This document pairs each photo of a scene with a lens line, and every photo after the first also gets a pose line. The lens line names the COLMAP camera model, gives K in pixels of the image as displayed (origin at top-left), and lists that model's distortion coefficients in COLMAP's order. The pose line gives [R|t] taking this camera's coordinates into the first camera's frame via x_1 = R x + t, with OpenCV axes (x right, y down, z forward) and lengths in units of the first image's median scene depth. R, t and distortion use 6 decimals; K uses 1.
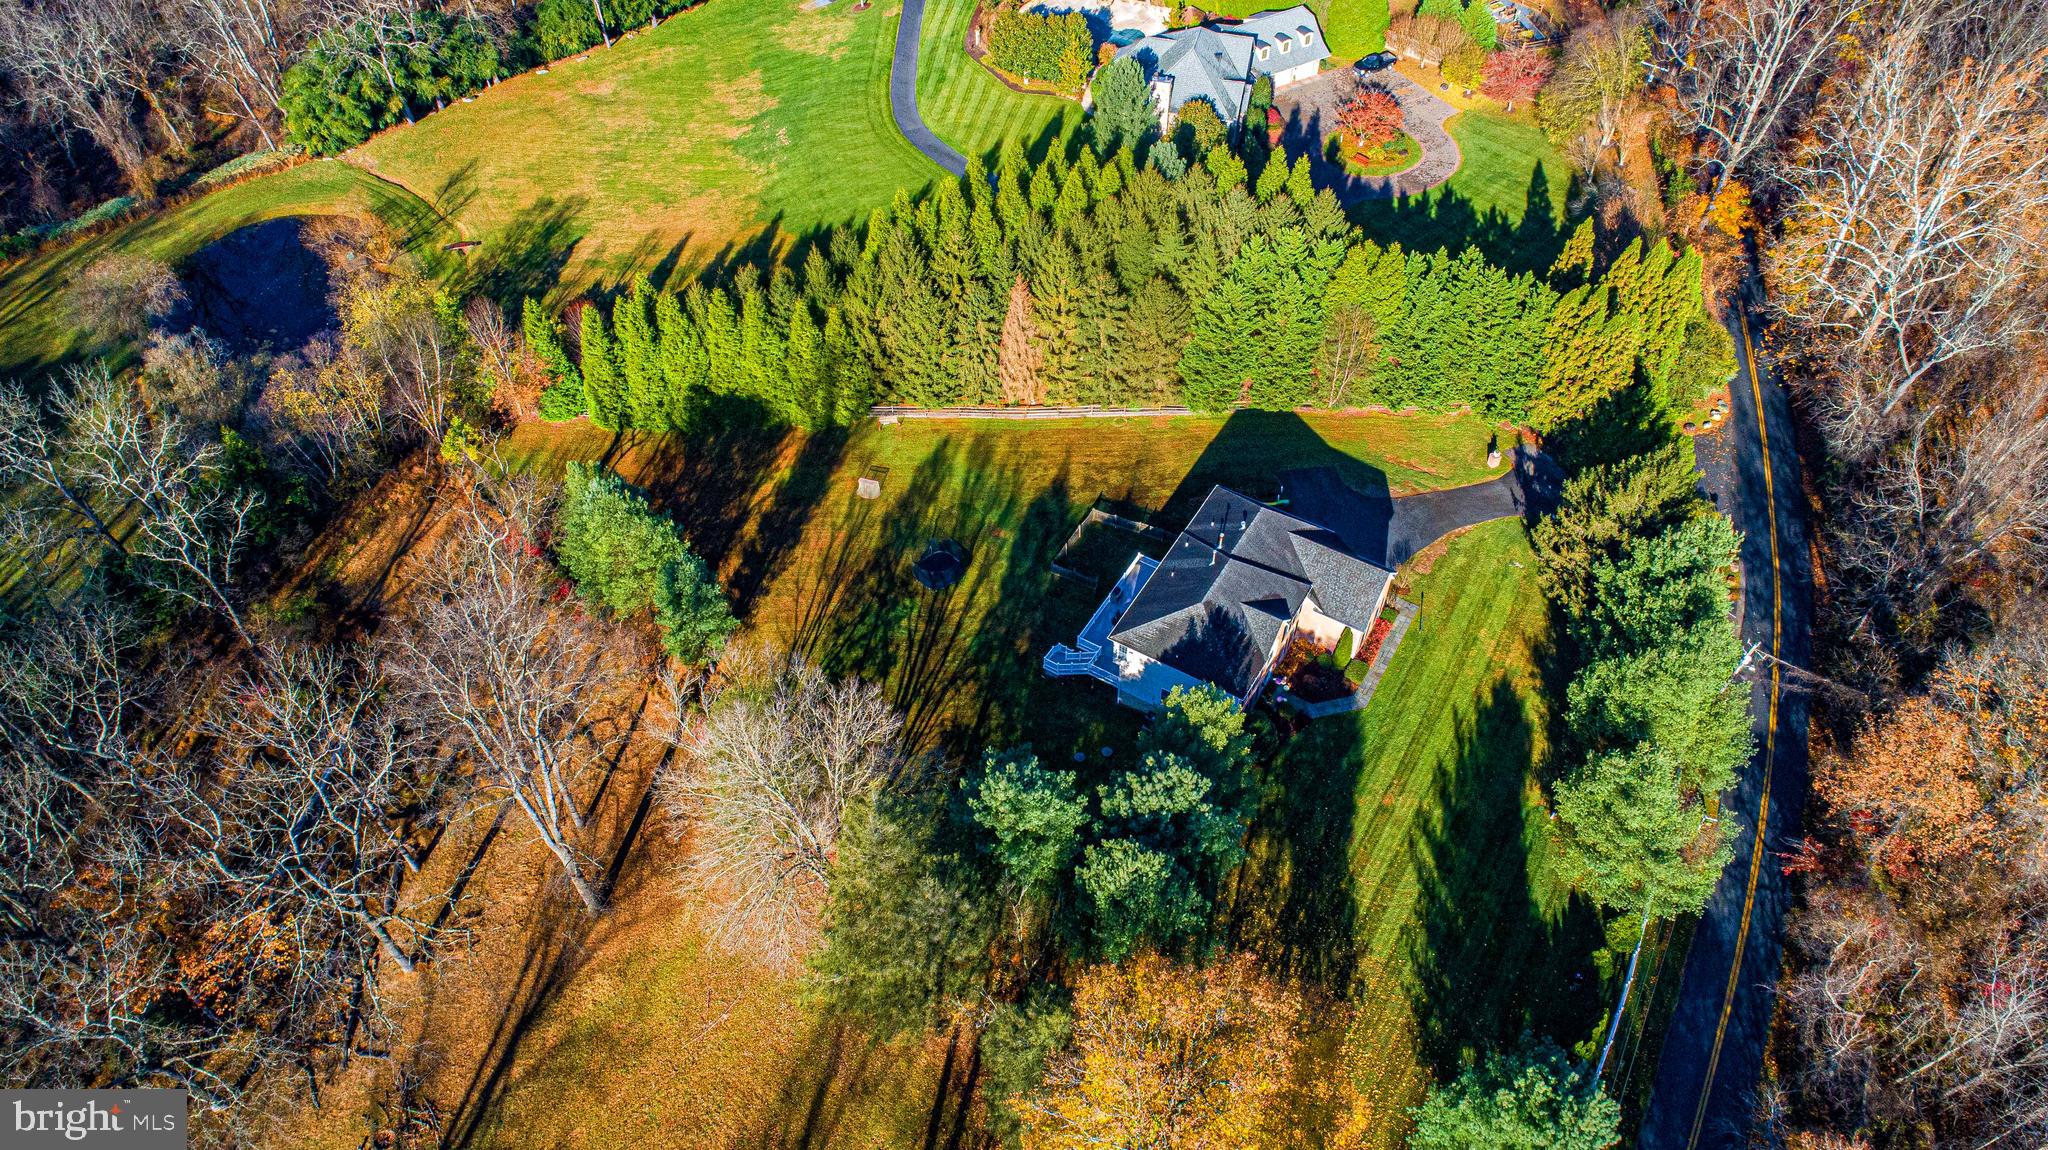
lens RADIAL K [[1404.8, 0, 1032.5], [0, 1404.8, 567.5], [0, 0, 1]] dist [-0.014935, 0.002864]
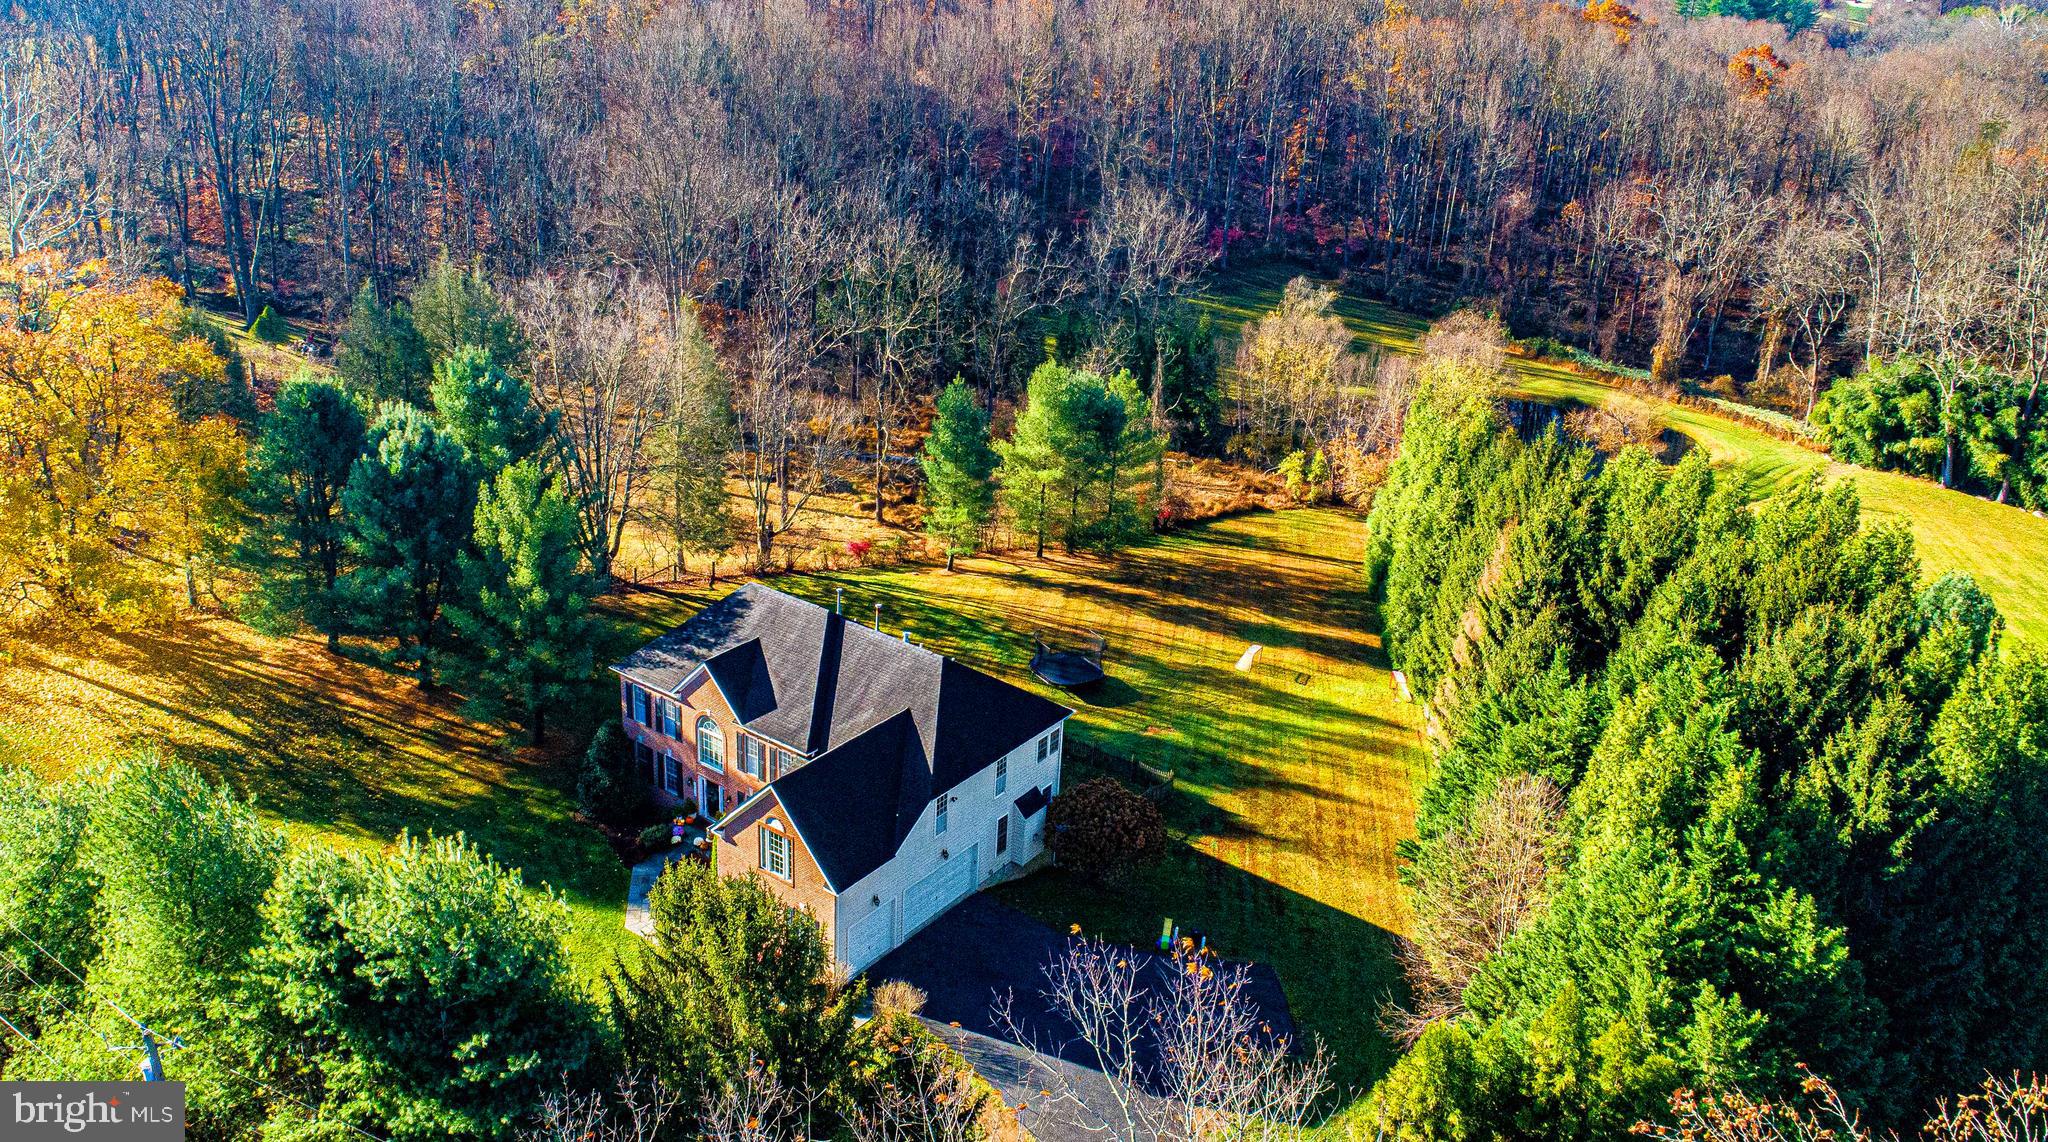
lens RADIAL K [[1580.3, 0, 941.9], [0, 1580.3, 486.4], [0, 0, 1]] dist [-0.012449, 0.002351]
pose [[-0.126941, 0.323792, -0.937574, 0.596023], [-0.768123, 0.565962, 0.299455, -0.212698], [0.627592, 0.758186, 0.176868, 0.693843]]
